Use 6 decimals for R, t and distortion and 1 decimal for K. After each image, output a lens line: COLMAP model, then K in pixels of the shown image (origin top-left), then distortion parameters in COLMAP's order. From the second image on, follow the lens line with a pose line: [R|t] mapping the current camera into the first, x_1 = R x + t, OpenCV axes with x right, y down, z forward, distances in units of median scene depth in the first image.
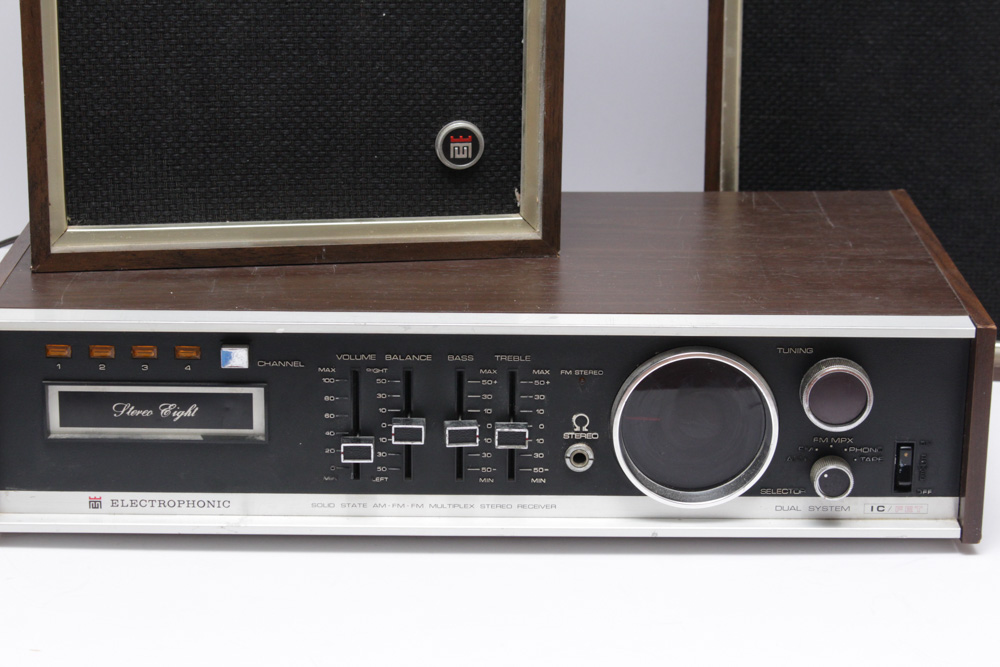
lens RADIAL K [[2423.7, 0, 500.0], [0, 2423.7, 333.5], [0, 0, 1]] dist [0.072674, -0.164530]
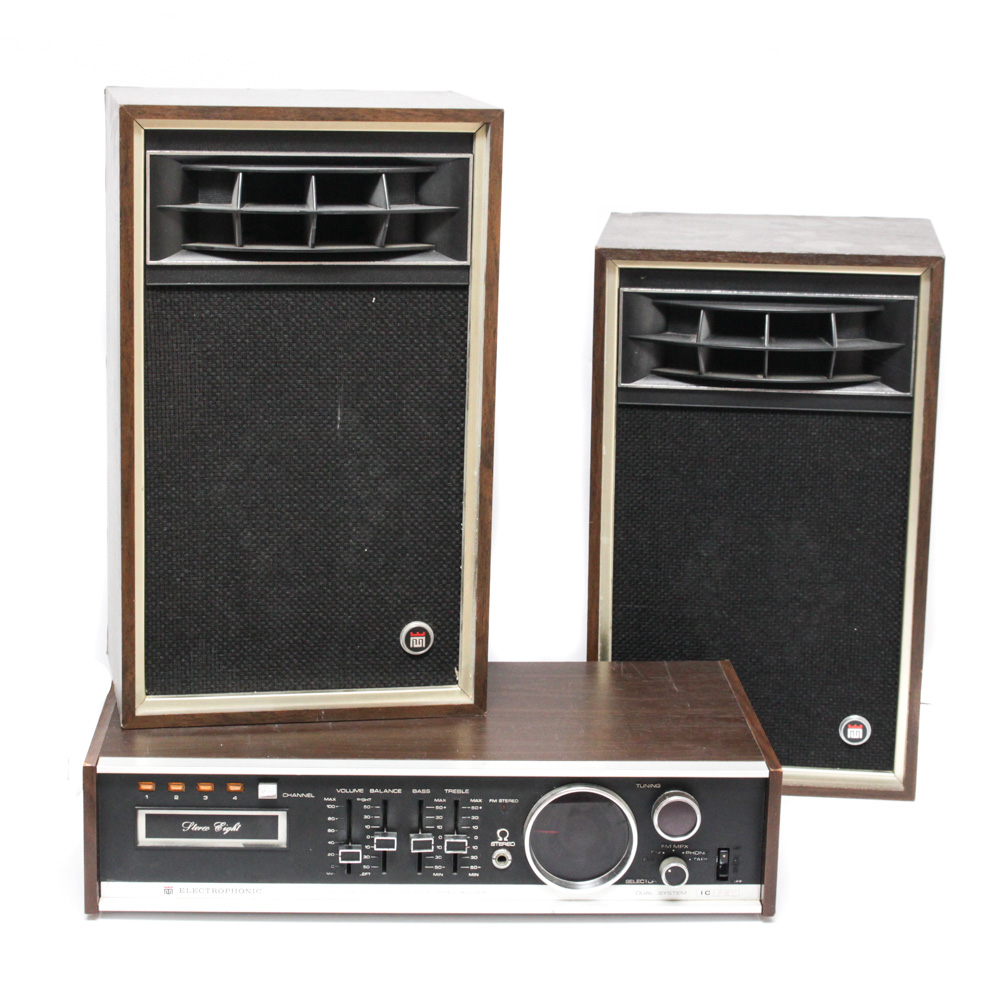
lens RADIAL K [[2633.6, 0, 448.9], [0, 2633.6, 499.1], [0, 0, 1]] dist [-0.062657, 0.374740]
pose [[0.999539, 0.001594, 0.030313, -0.047440], [0.000426, 0.997787, -0.066494, -0.059574], [-0.030352, 0.066476, 0.997326, -0.593464]]
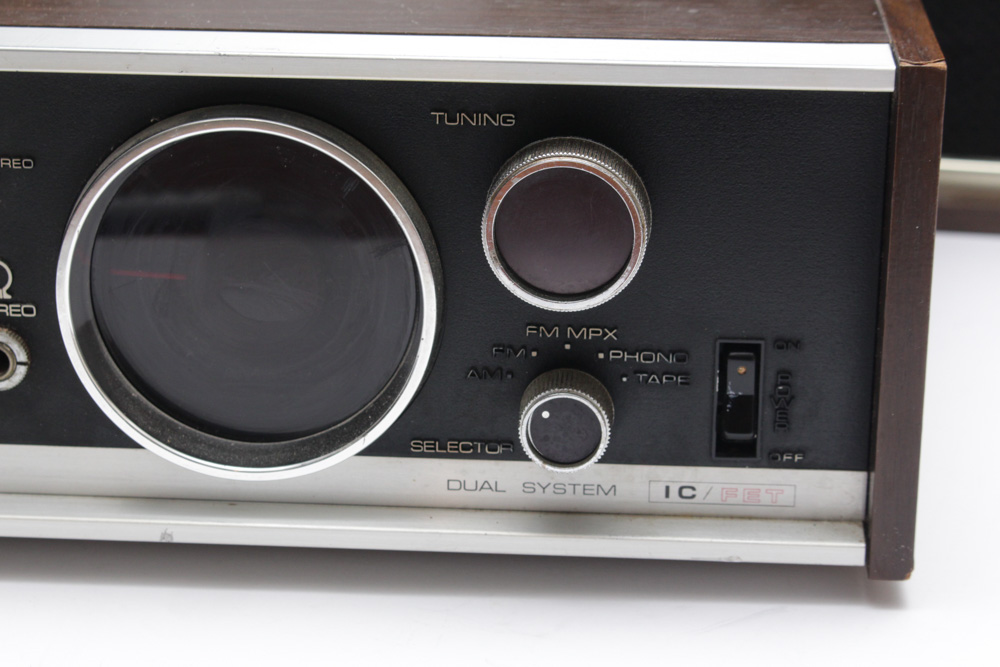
lens RADIAL K [[2423.7, 0, 500.0], [0, 2423.7, 333.5], [0, 0, 1]] dist [0.072674, -0.164530]
pose [[0.995799, 0.022979, -0.088640, 0.162669], [-0.019783, 0.999128, 0.036765, 0.028417], [0.089408, -0.034857, 0.995385, 0.568569]]
